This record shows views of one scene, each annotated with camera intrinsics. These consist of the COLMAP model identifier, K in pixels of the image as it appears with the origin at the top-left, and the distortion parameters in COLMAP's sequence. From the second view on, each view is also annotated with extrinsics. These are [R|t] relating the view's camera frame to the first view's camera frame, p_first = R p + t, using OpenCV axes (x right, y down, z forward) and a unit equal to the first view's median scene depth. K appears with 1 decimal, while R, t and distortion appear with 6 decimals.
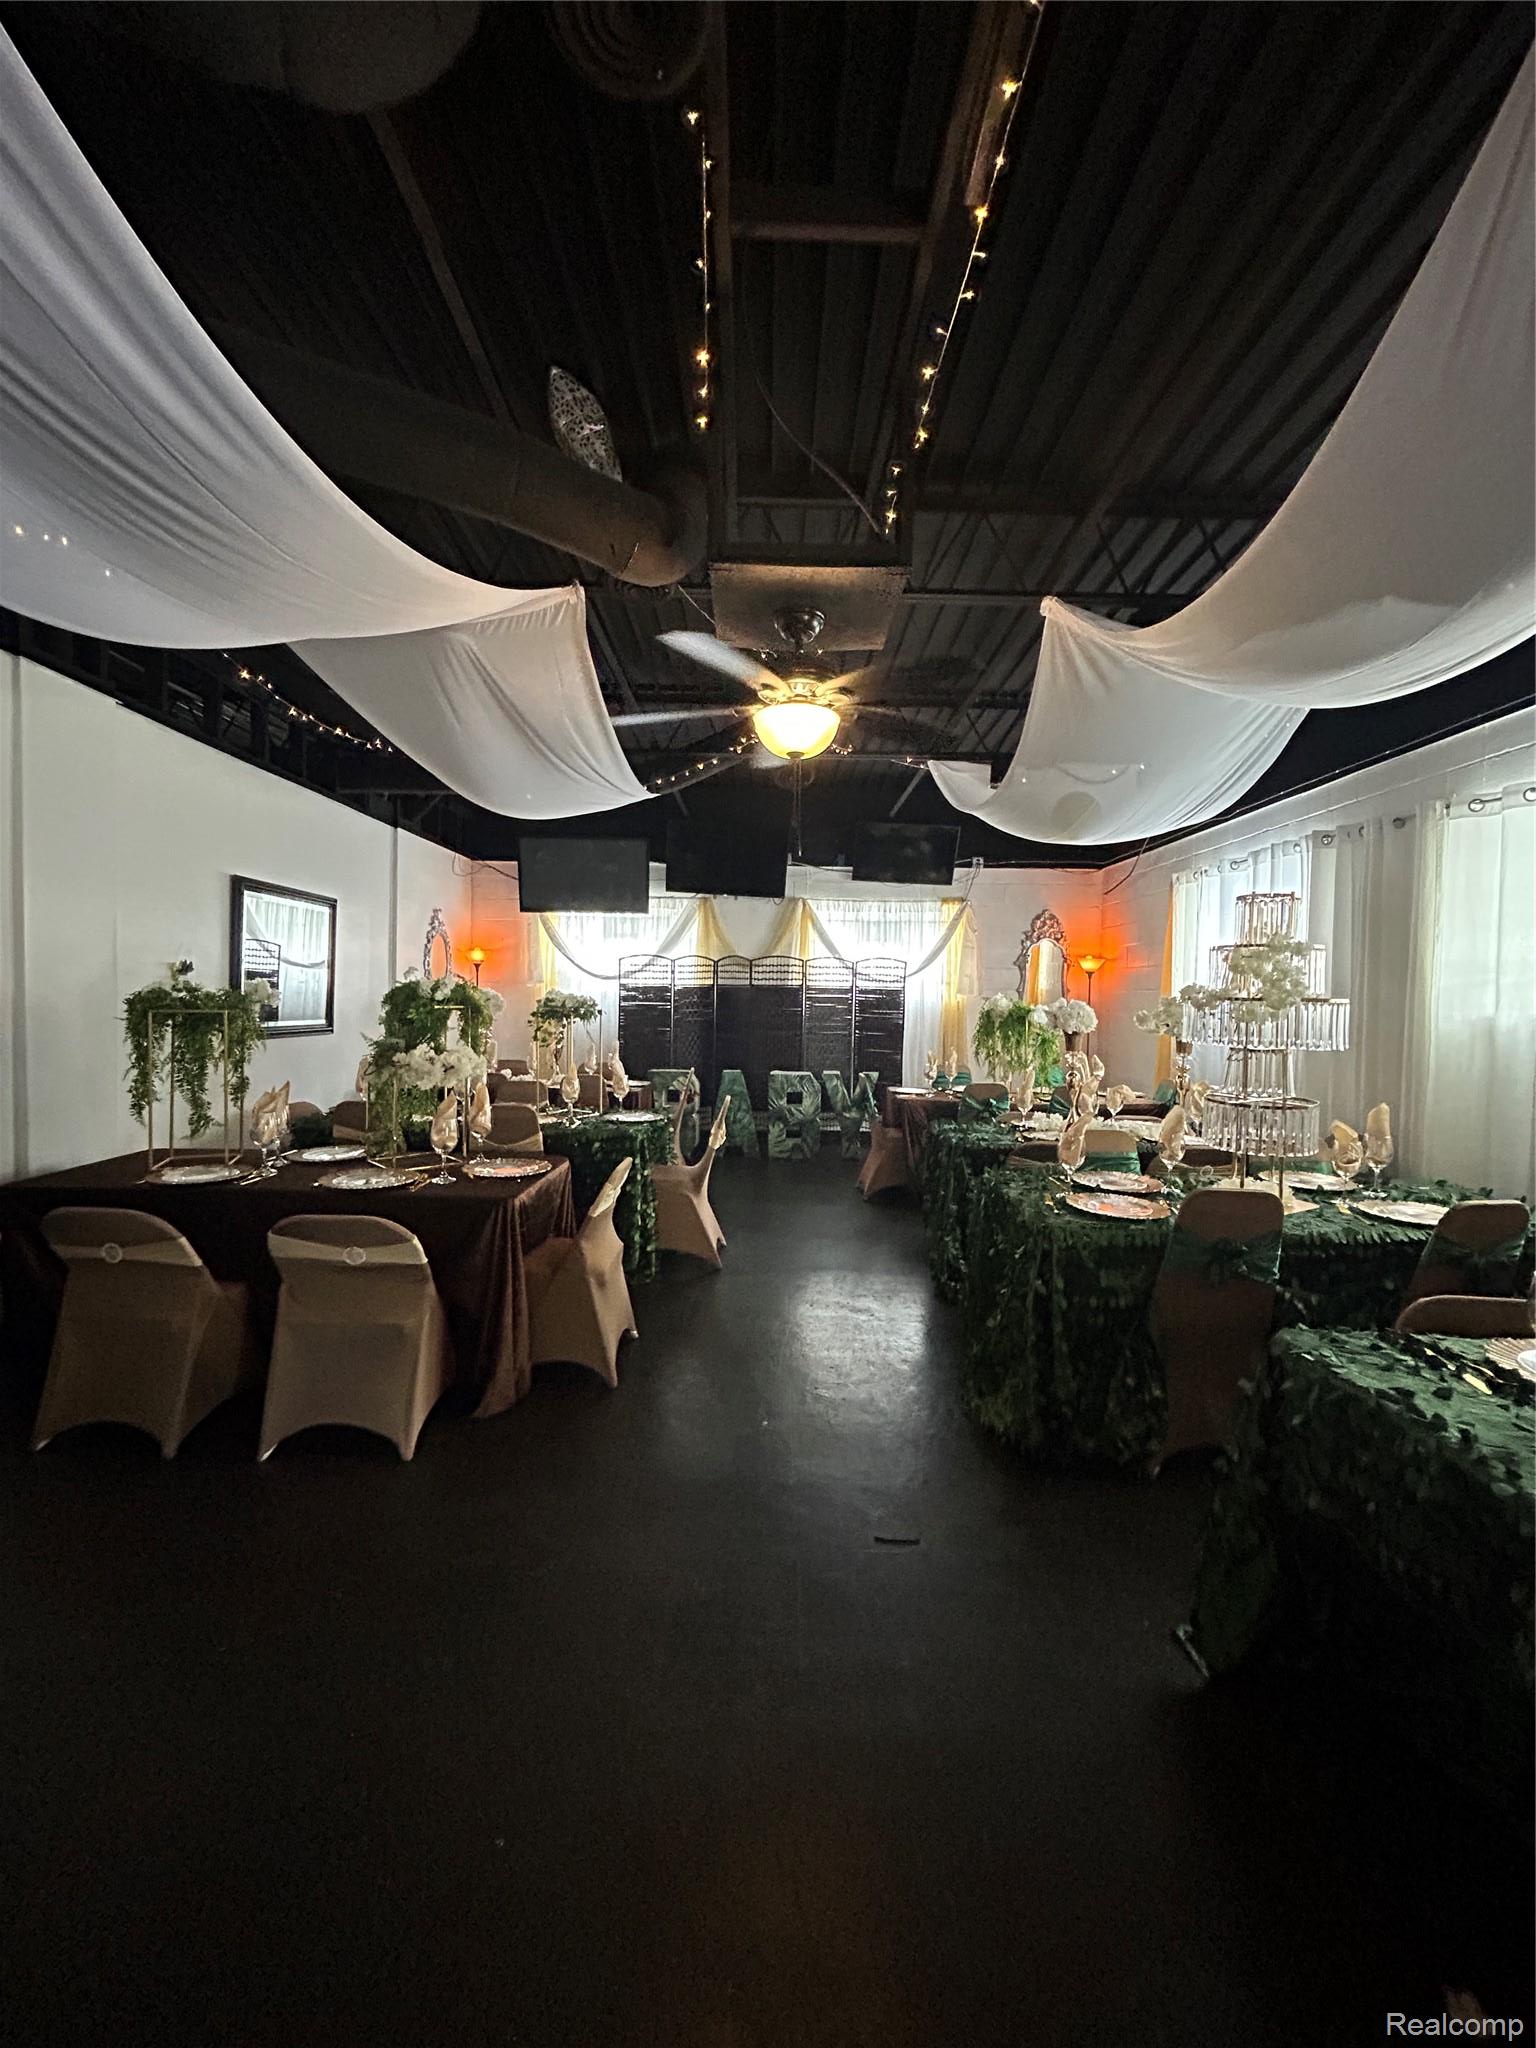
lens RADIAL K [[824.2, 0, 767.5], [0, 824.2, 1015.6], [0, 0, 1]] dist [-0.000888, -0.000031]
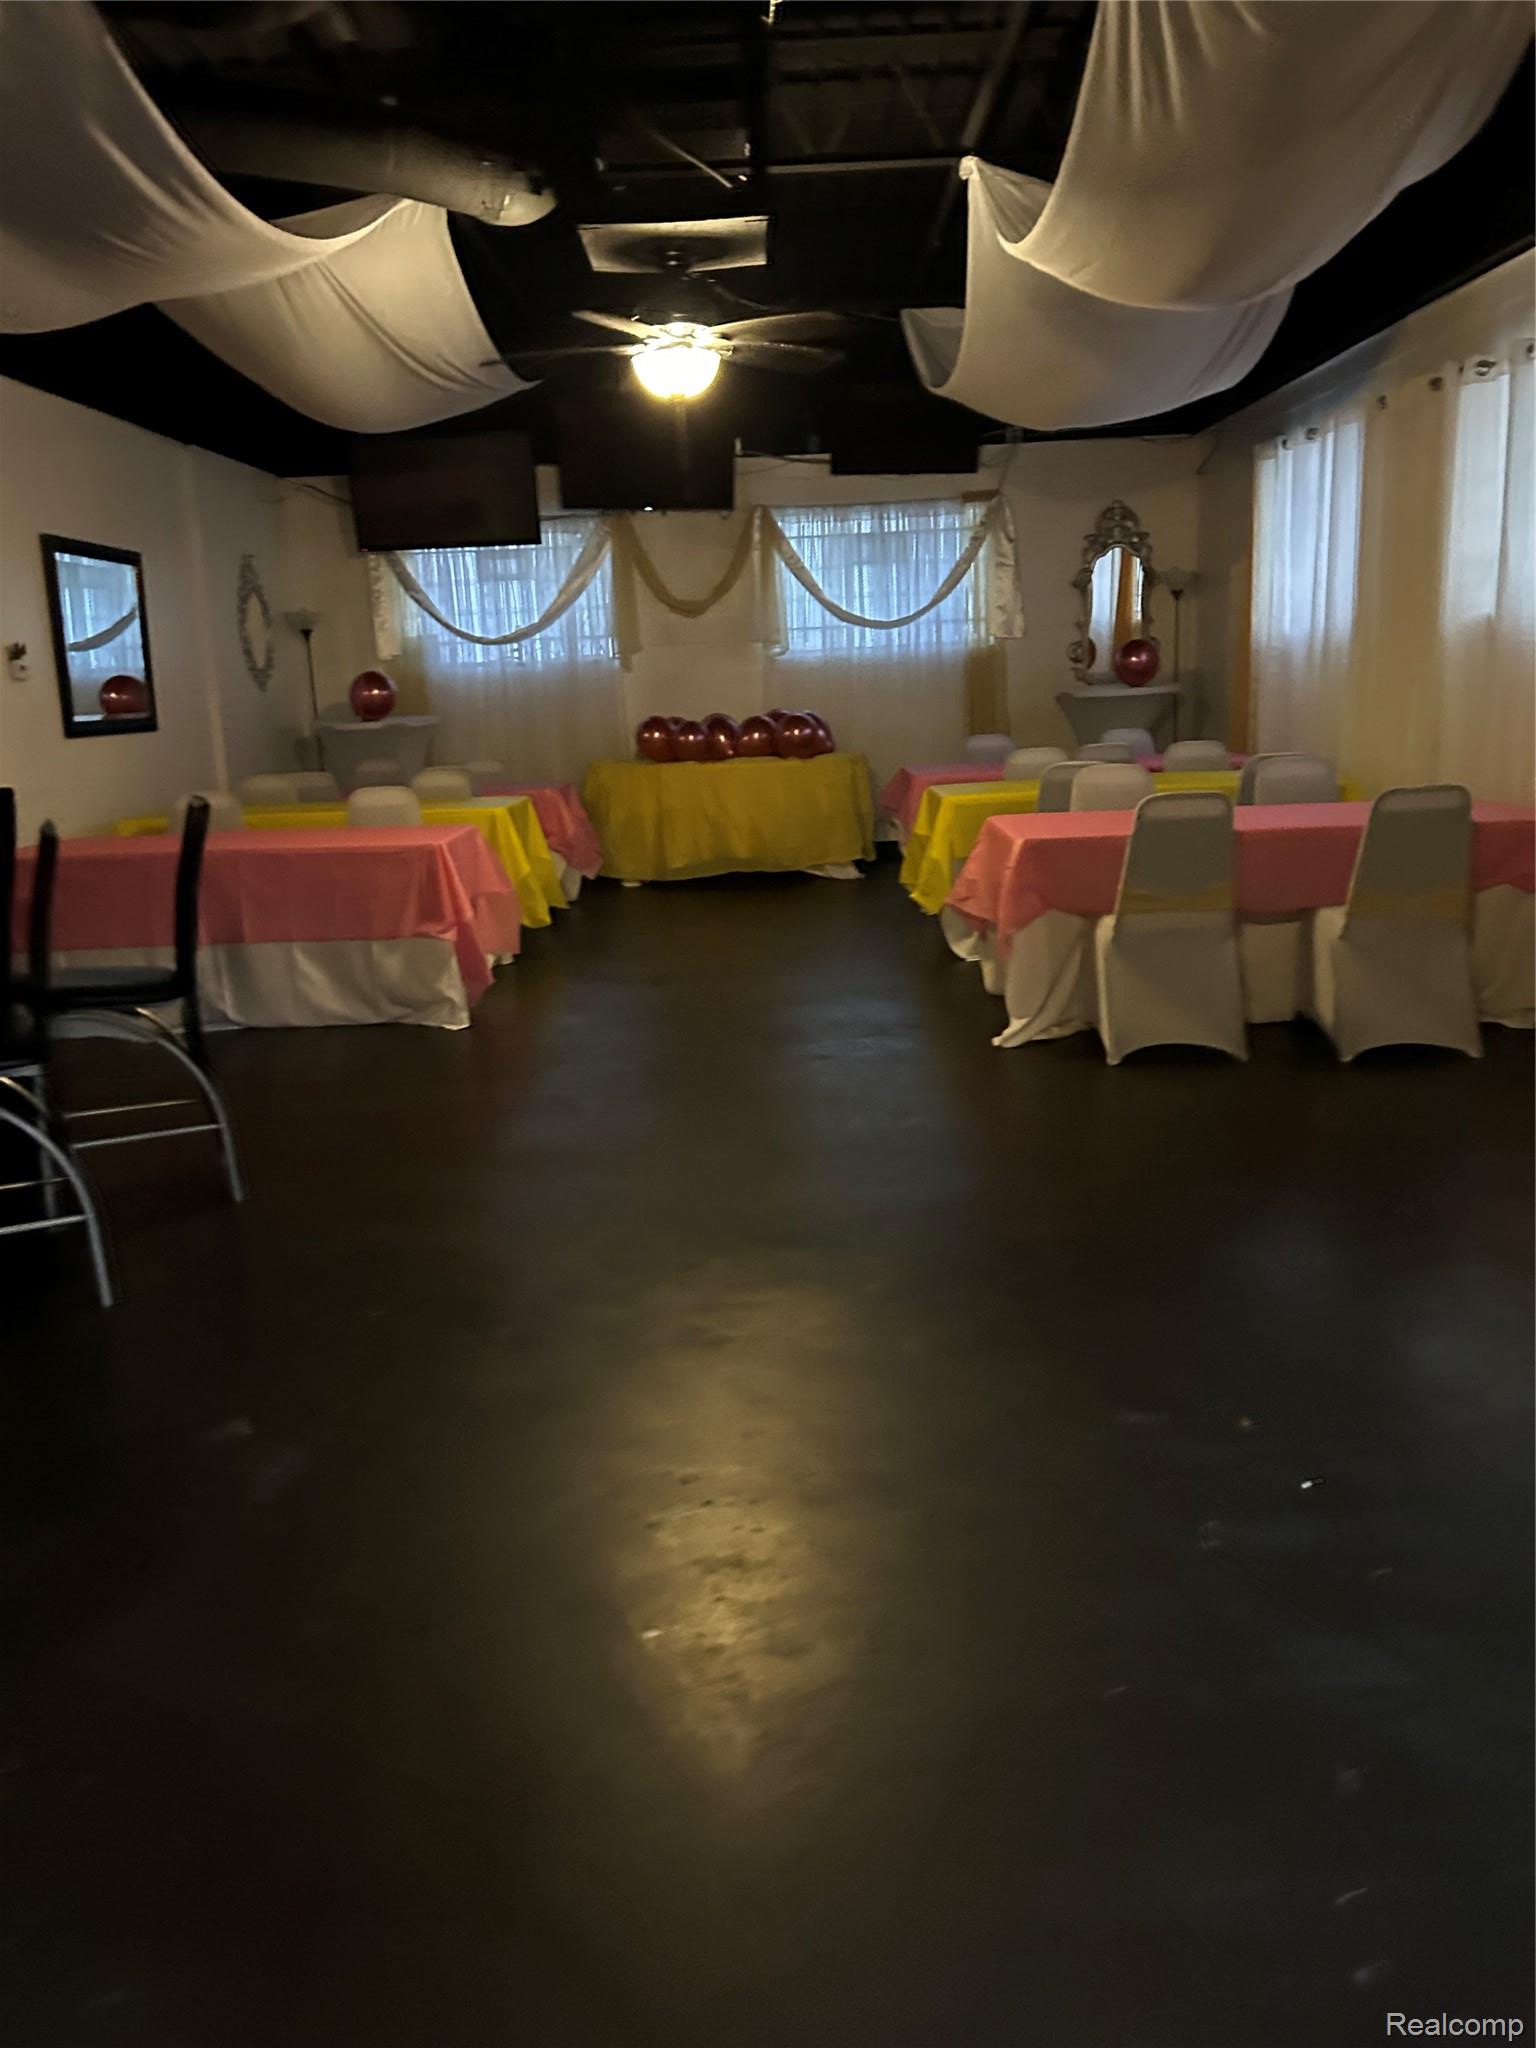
lens RADIAL K [[1529.4, 0, 734.6], [0, 1529.4, 1004.9], [0, 0, 1]] dist [0.050546, -0.016526]
pose [[0.998096, -0.050410, -0.035555, 0.051944], [0.056251, 0.980337, 0.189146, 0.024629], [0.025321, -0.190785, 0.981305, -0.392337]]
